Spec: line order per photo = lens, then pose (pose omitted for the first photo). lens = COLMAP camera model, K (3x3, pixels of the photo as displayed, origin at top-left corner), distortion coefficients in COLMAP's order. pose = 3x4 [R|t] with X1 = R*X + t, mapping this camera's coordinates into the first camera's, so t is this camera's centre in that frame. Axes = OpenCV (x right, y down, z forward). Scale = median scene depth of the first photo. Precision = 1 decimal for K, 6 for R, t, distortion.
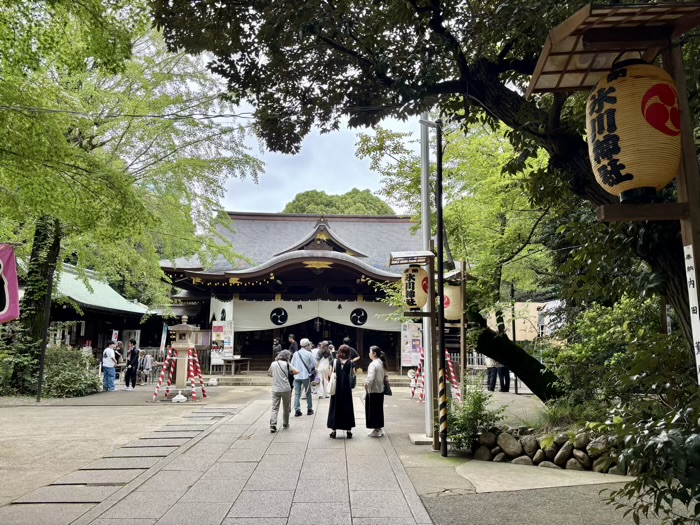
lens RADIAL K [[506.9, 0, 350.0], [0, 506.9, 262.5], [0, 0, 1]] dist [0.008195, -0.000079]
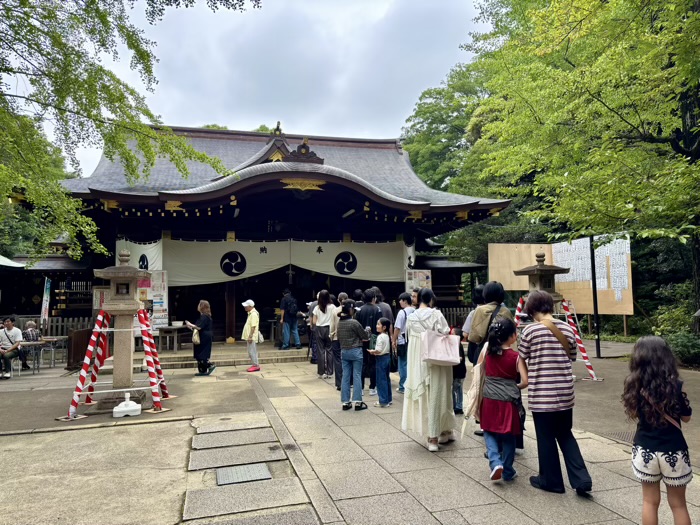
lens RADIAL K [[506.9, 0, 350.0], [0, 506.9, 262.5], [0, 0, 1]] dist [0.008195, -0.000079]
pose [[0.969842, -0.010813, 0.243496, -0.154372], [-0.007295, 0.997280, 0.073342, 0.052906], [-0.243627, -0.072906, 0.967125, 0.295025]]
